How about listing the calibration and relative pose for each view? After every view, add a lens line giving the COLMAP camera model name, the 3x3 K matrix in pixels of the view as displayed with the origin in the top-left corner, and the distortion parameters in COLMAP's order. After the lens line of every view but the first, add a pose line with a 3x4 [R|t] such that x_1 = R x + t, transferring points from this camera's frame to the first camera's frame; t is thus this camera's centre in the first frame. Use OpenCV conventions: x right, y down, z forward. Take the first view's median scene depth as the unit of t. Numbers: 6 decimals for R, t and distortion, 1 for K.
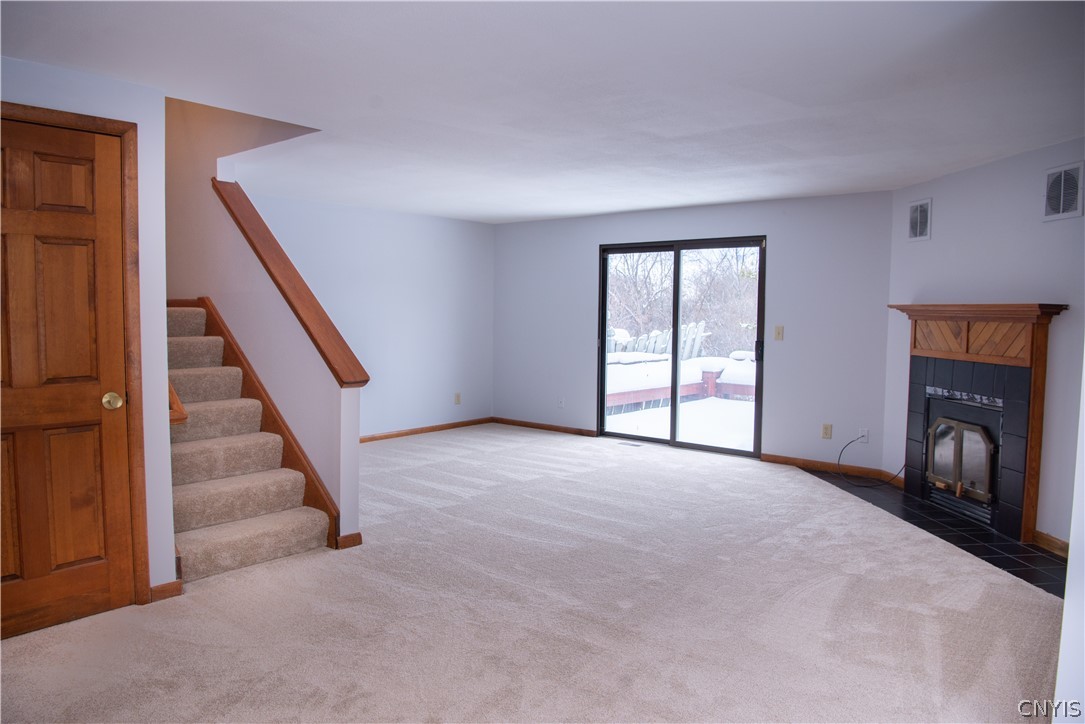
lens RADIAL K [[743.0, 0, 543.2], [0, 743.0, 359.7], [0, 0, 1]] dist [-0.064694, 0.005882]
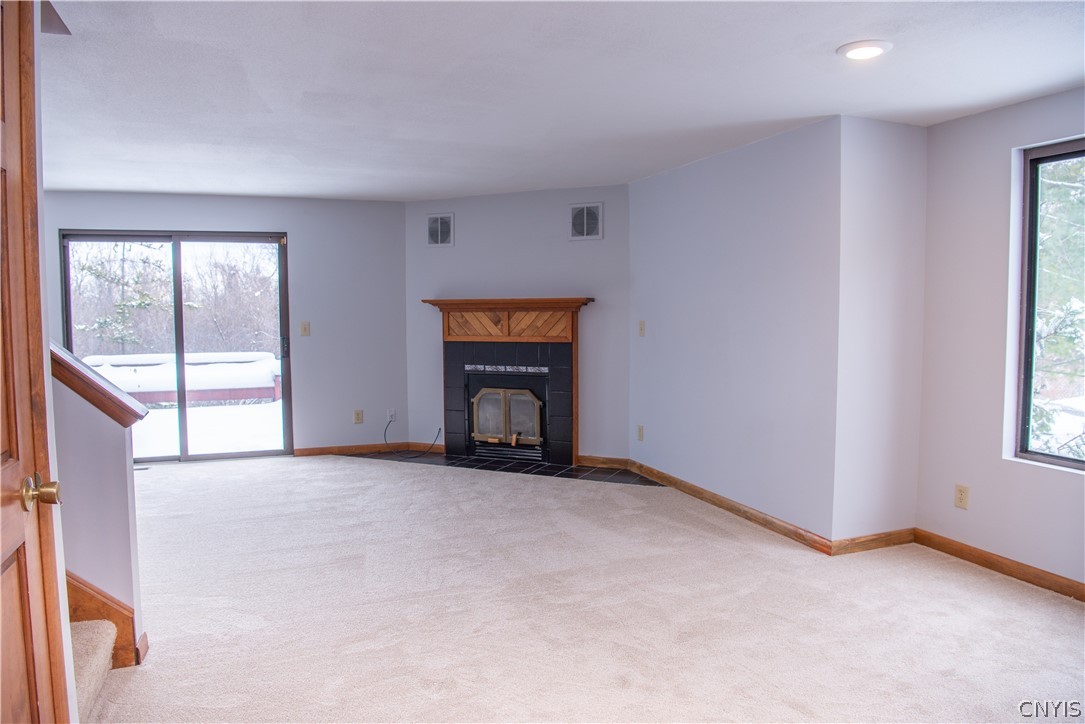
lens RADIAL K [[743.0, 0, 543.2], [0, 743.0, 359.7], [0, 0, 1]] dist [-0.064694, 0.005882]
pose [[0.497146, -0.074584, 0.864456, -0.640182], [0.070192, 0.996490, 0.045608, -0.027148], [-0.864823, 0.038004, 0.500636, 0.323419]]
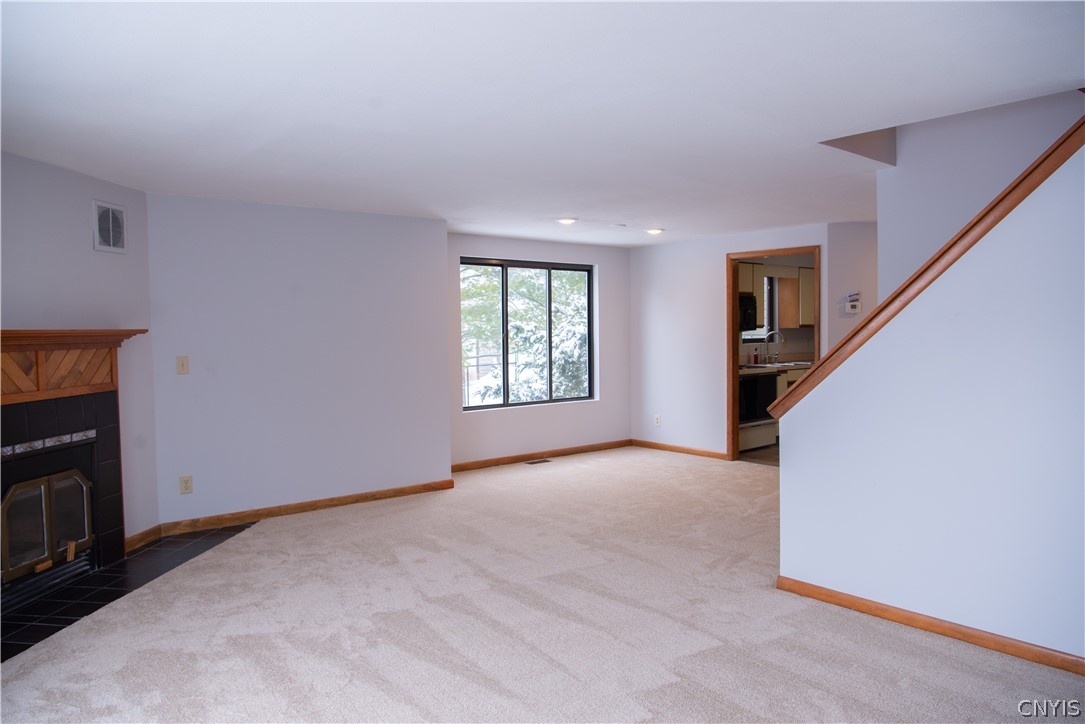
lens RADIAL K [[743.0, 0, 543.2], [0, 743.0, 359.7], [0, 0, 1]] dist [-0.064694, 0.005882]
pose [[-0.983263, -0.008502, 0.181993, -0.126548], [0.011467, 0.994042, 0.108393, -0.143954], [-0.181830, 0.108665, -0.977307, 1.962017]]
